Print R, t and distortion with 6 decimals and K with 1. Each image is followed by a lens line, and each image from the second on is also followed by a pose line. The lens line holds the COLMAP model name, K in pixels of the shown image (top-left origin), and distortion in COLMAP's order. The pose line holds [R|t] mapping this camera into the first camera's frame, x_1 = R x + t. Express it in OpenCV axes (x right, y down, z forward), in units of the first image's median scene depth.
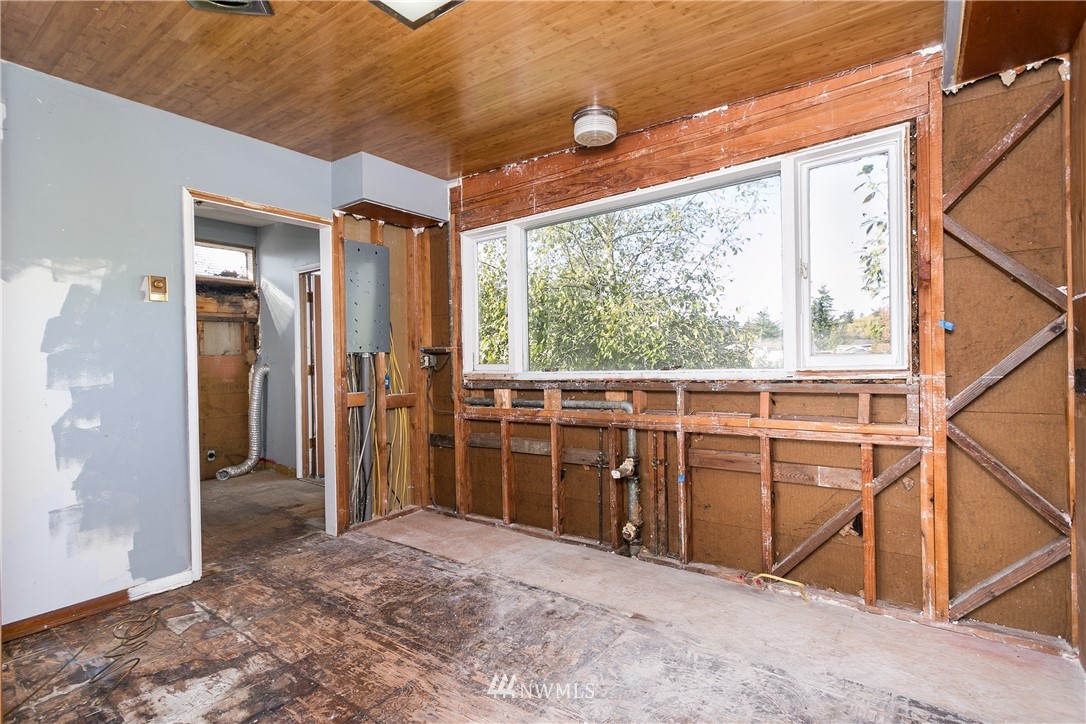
lens RADIAL K [[515.9, 0, 543.0], [0, 515.9, 362.0], [0, 0, 1]] dist [0.003682, -0.000153]
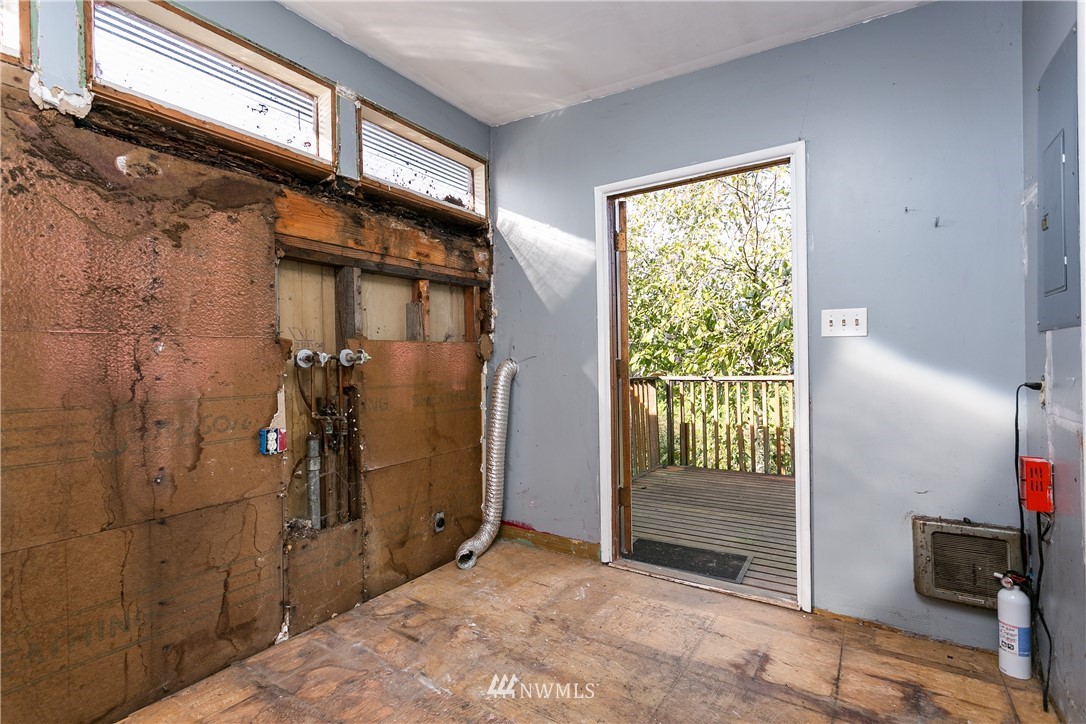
lens RADIAL K [[515.9, 0, 543.0], [0, 515.9, 362.0], [0, 0, 1]] dist [0.003682, -0.000153]
pose [[0.997817, 0.000457, 0.066035, -0.542537], [0.000098, 0.999965, -0.008410, 0.012593], [-0.066036, 0.008398, 0.997782, 0.417958]]
